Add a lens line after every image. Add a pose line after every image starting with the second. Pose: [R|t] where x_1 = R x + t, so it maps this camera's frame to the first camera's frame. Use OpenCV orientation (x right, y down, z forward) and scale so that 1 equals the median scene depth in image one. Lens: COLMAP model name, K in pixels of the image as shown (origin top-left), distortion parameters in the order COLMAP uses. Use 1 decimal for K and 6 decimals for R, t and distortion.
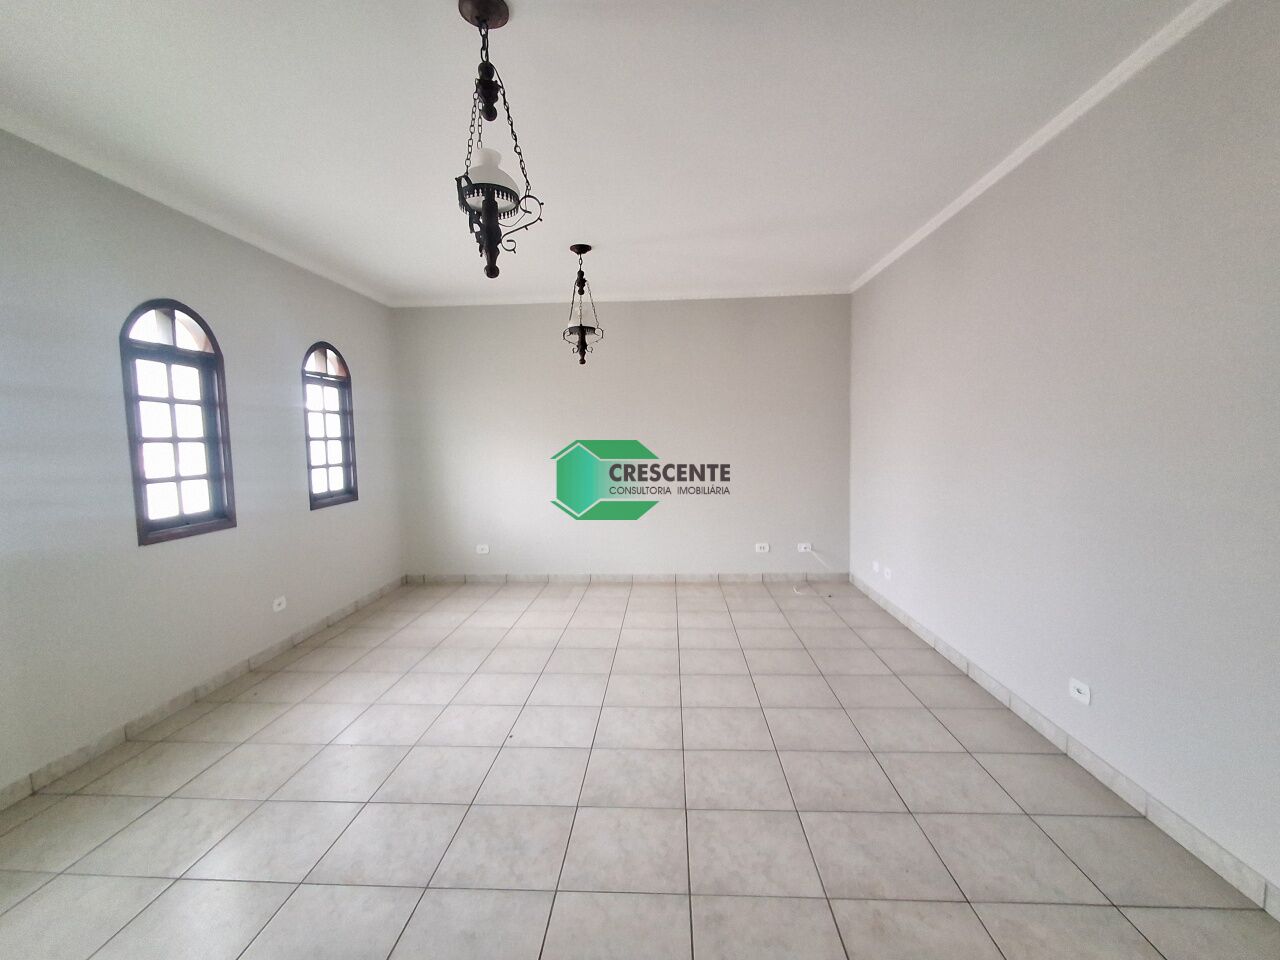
lens RADIAL K [[583.3, 0, 631.7], [0, 583.3, 478.6], [0, 0, 1]] dist [0.010136, -0.002756]
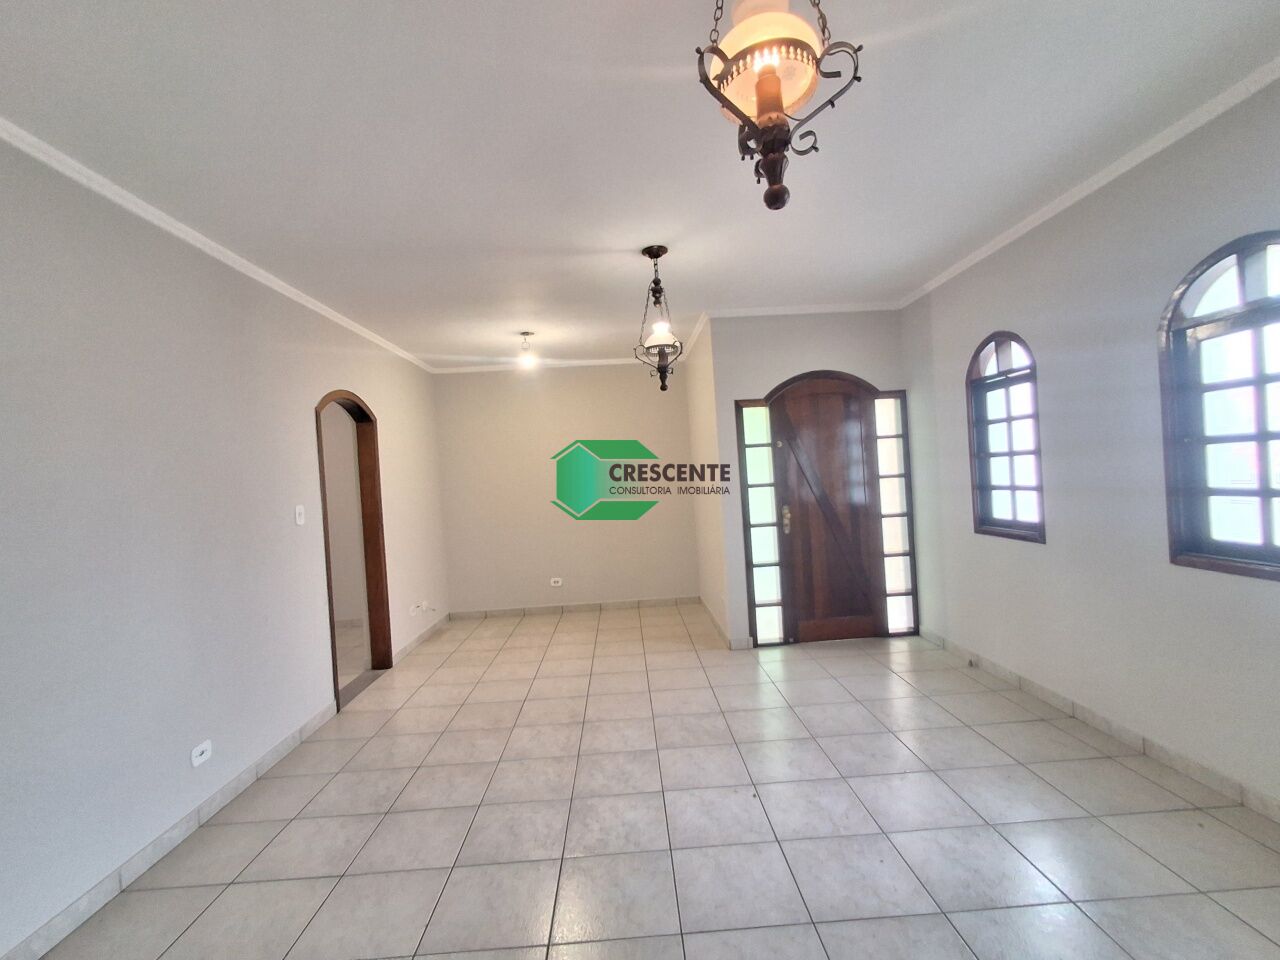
lens RADIAL K [[583.3, 0, 637.1], [0, 583.3, 477.0], [0, 0, 1]] dist [0.010136, -0.002756]
pose [[-0.992526, 0.081786, -0.090577, 0.023426], [0.075533, 0.994652, 0.070440, -0.155498], [0.095853, 0.063072, -0.993395, 2.064168]]
